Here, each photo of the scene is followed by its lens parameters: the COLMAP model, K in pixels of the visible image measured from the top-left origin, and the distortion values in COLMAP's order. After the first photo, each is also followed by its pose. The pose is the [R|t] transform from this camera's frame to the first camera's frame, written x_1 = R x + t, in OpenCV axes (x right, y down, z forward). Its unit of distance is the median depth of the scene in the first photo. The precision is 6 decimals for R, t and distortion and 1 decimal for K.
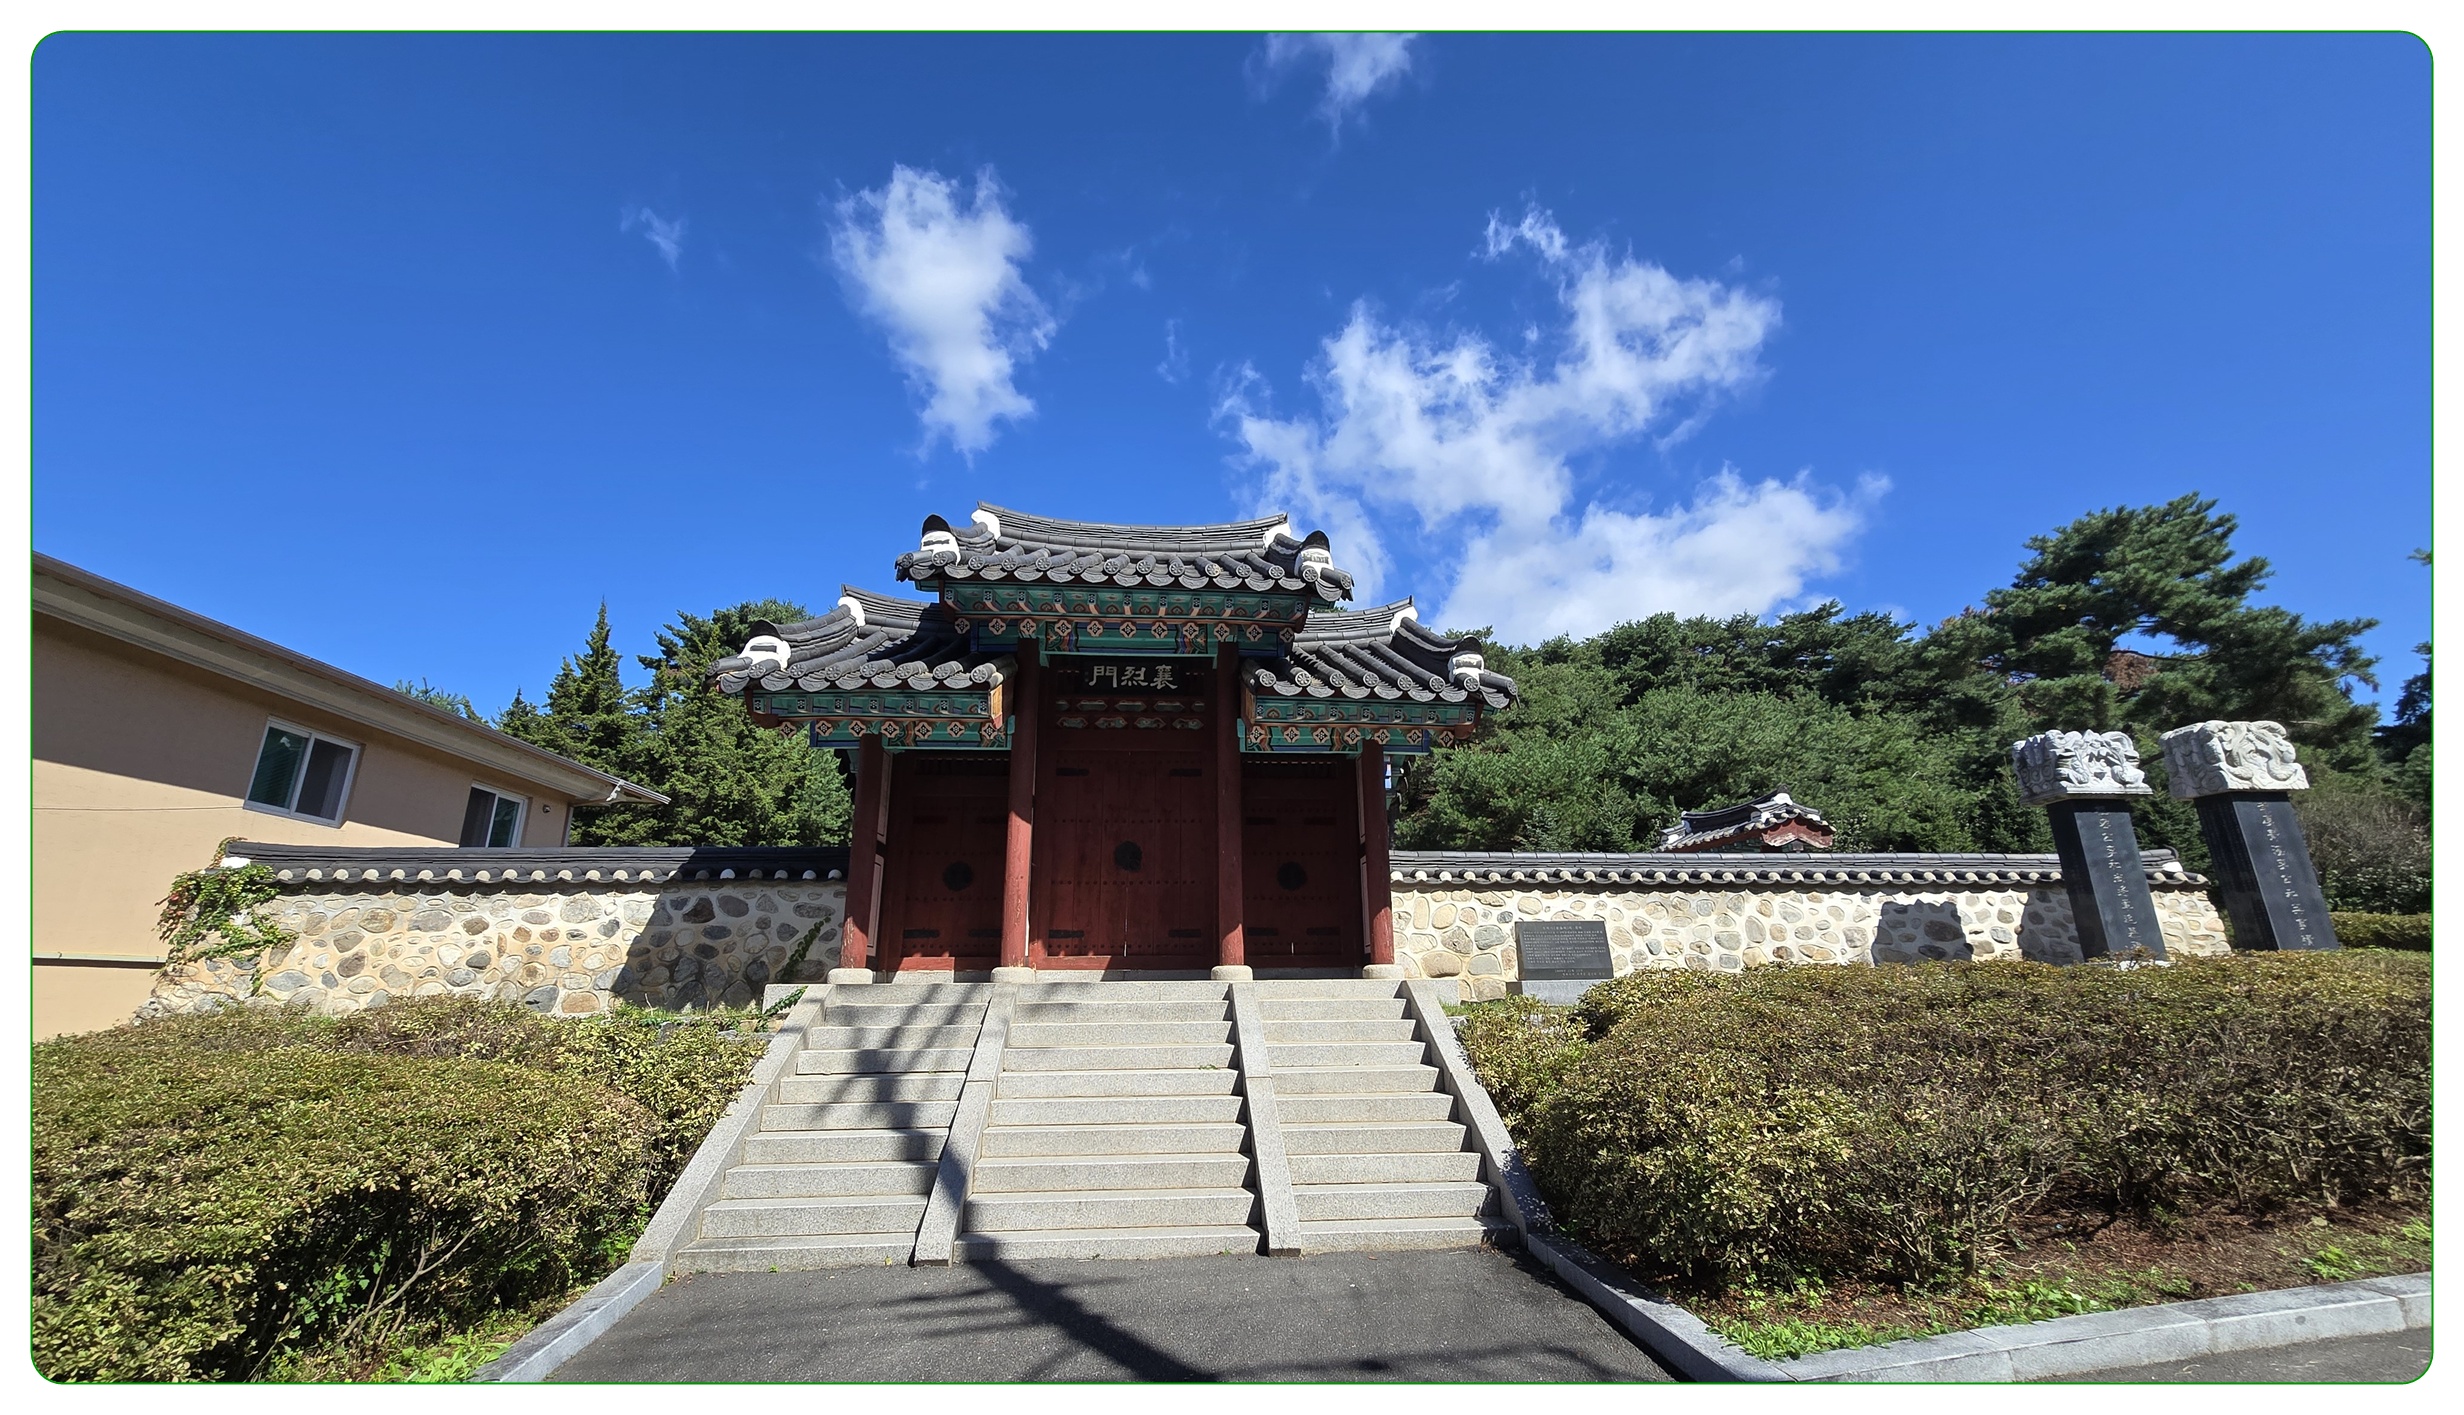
lens RADIAL K [[954.3, 0, 1232.0], [0, 954.3, 707.5], [0, 0, 1]] dist [-0.000366, -0.000049]
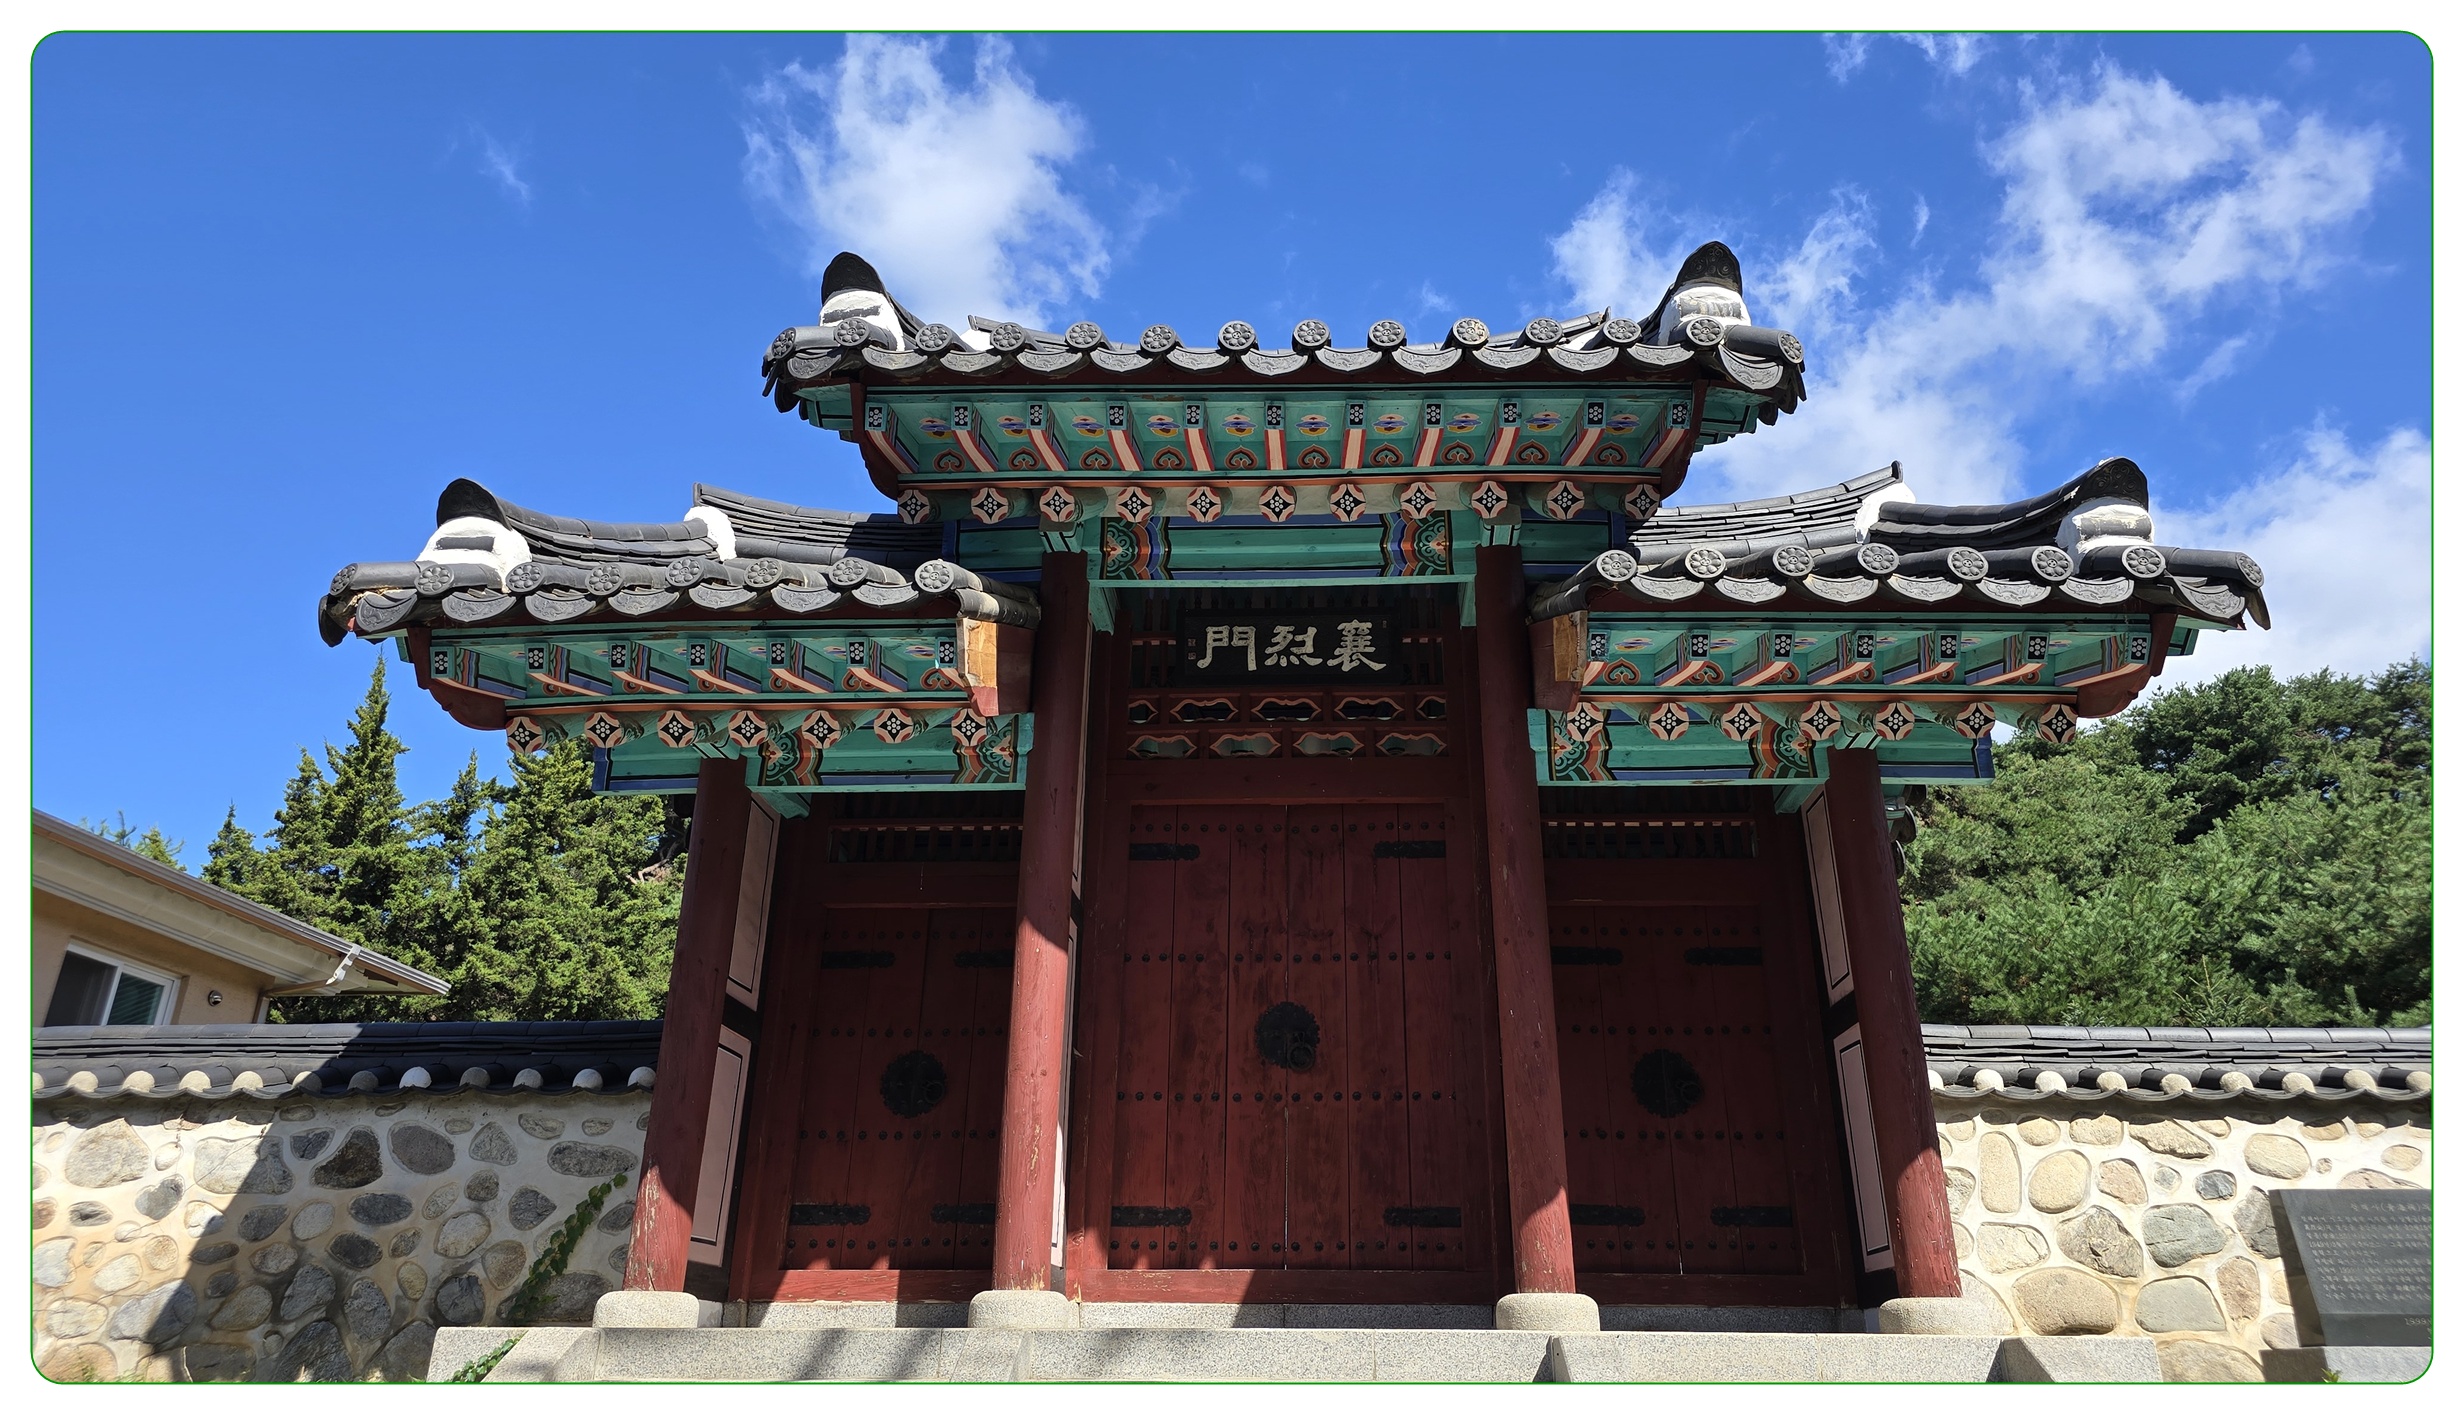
lens RADIAL K [[1572.2, 0, 1264.6], [0, 1572.2, 701.1], [0, 0, 1]] dist [0.042859, -0.032586]
pose [[0.992778, -0.032685, -0.115430, -0.030579], [0.019760, 0.993580, -0.111391, 0.083618], [0.118330, 0.108306, 0.987050, 0.264638]]
